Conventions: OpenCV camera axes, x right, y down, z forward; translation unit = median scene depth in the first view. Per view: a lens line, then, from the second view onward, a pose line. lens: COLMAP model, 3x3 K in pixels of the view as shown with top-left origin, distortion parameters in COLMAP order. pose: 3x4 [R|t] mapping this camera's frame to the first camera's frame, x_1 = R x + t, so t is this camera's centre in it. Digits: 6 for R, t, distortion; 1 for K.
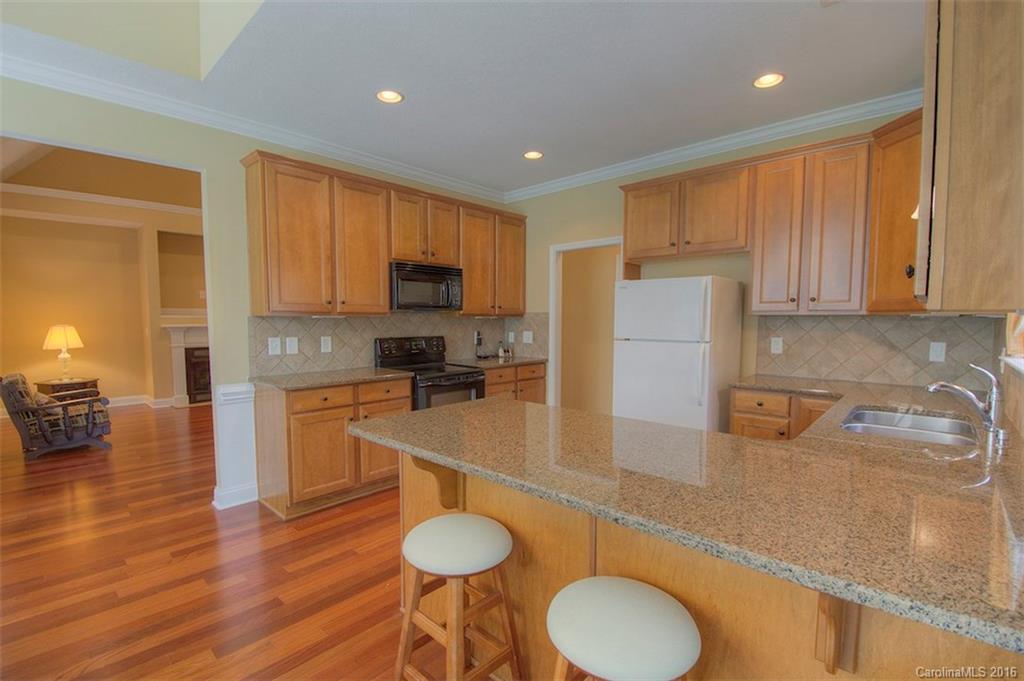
lens RADIAL K [[455.2, 0, 514.3], [0, 455.2, 343.7], [0, 0, 1]] dist [0.002215, -0.016470]
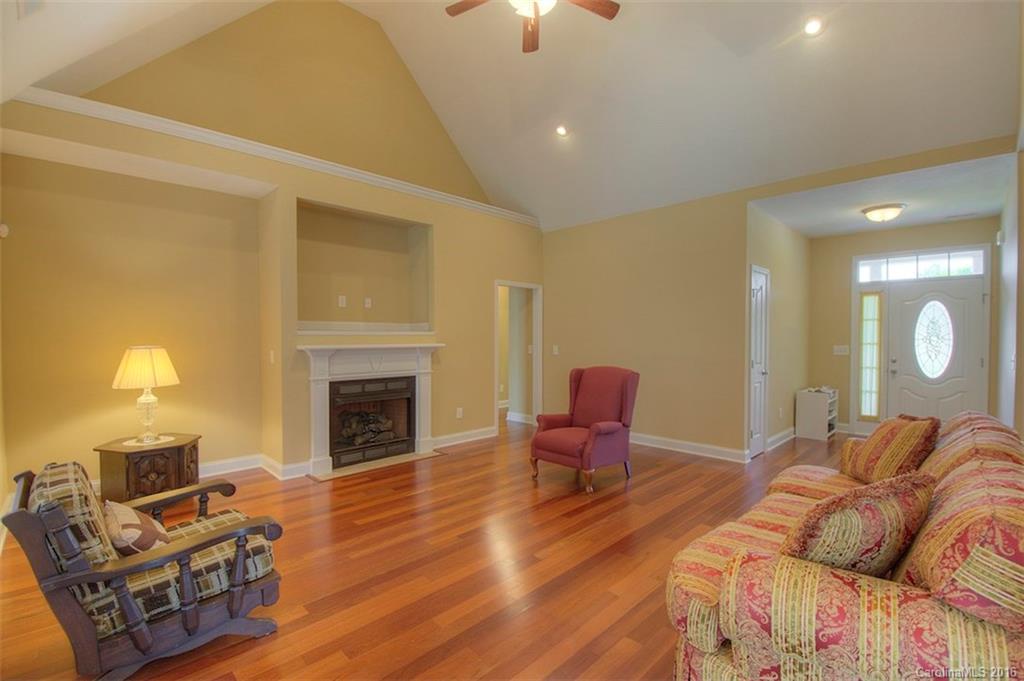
lens RADIAL K [[446.4, 0, 532.6], [0, 446.4, 334.0], [0, 0, 1]] dist [0.002998, -0.012084]
pose [[0.999743, 0.001325, -0.022648, -0.483889], [-0.002616, 0.998367, -0.057071, -0.026037], [0.022536, 0.057116, 0.998113, 0.424306]]
